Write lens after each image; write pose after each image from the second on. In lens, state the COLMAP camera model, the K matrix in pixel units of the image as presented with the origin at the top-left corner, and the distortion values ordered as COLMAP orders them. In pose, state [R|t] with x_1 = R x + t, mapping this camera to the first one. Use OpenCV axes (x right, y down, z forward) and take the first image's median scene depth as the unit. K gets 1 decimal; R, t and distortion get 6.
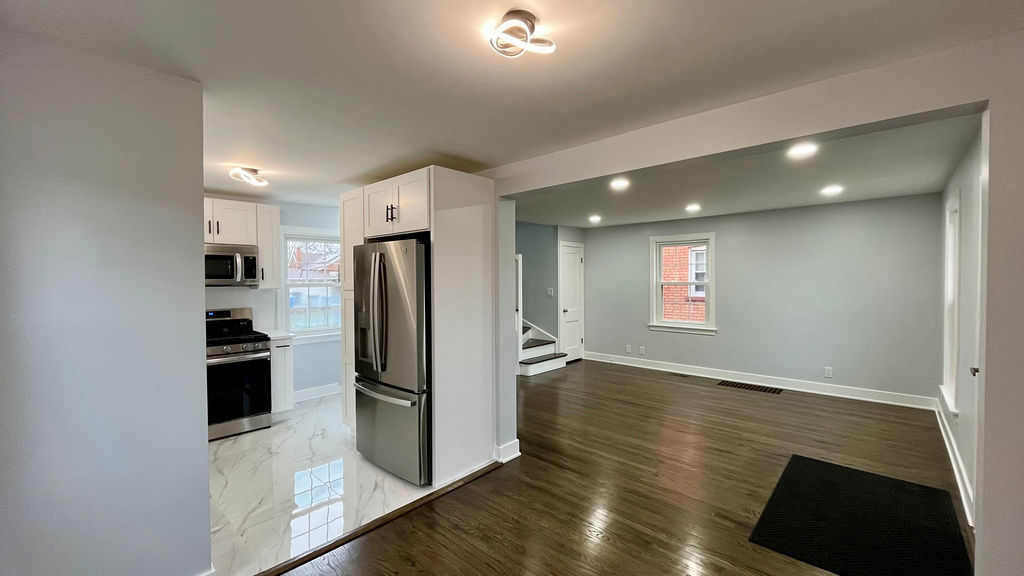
lens RADIAL K [[416.1, 0, 511.8], [0, 416.1, 285.9], [0, 0, 1]] dist [-0.009615, -0.000266]
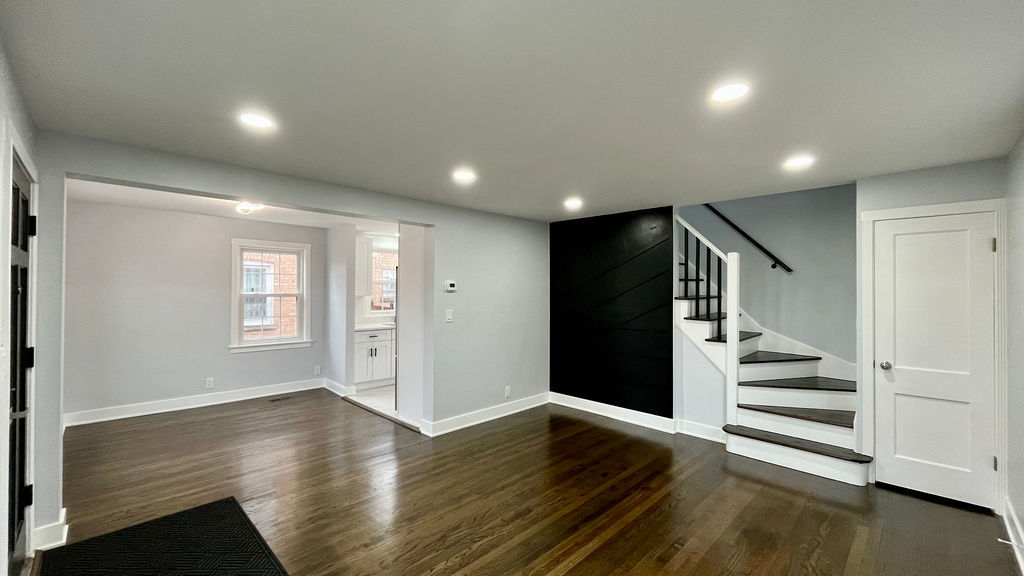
lens RADIAL K [[416.1, 0, 509.6], [0, 416.1, 286.5], [0, 0, 1]] dist [-0.009615, -0.000266]
pose [[-0.049064, 0.001698, -0.998794, 1.041783], [-0.018878, 0.999818, 0.002627, -0.033585], [0.998617, 0.018984, -0.049023, 1.096210]]
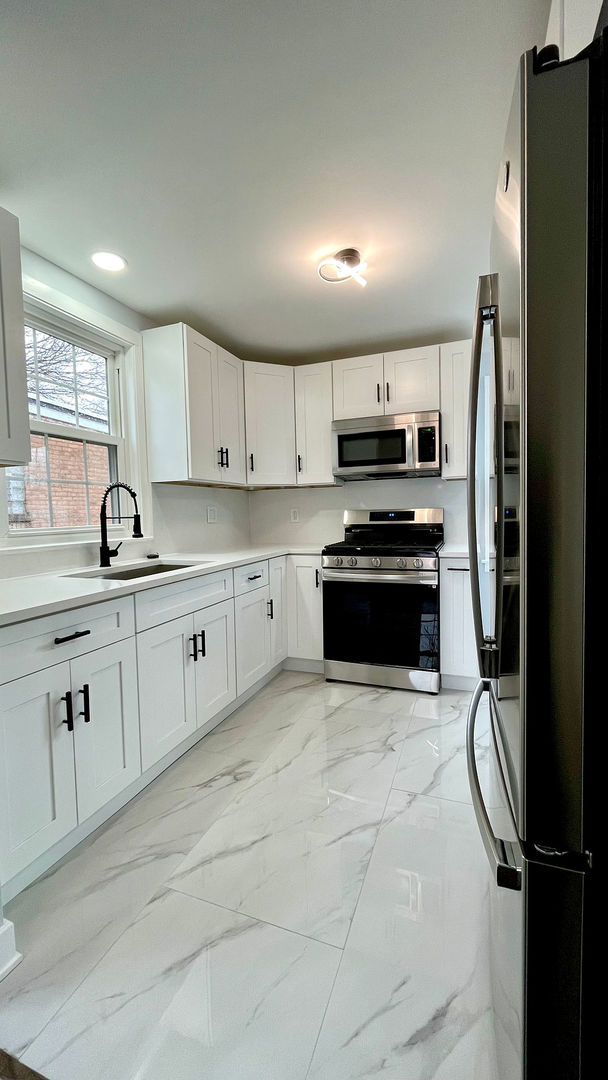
lens RADIAL K [[438.8, 0, 305.8], [0, 438.8, 537.8], [0, 0, 1]] dist [-0.009615, -0.000266]
pose [[0.368357, 0.056955, -0.927938, -0.052699], [0.003215, 0.998038, 0.062534, 0.061730], [0.929679, -0.026018, 0.367451, 0.581344]]
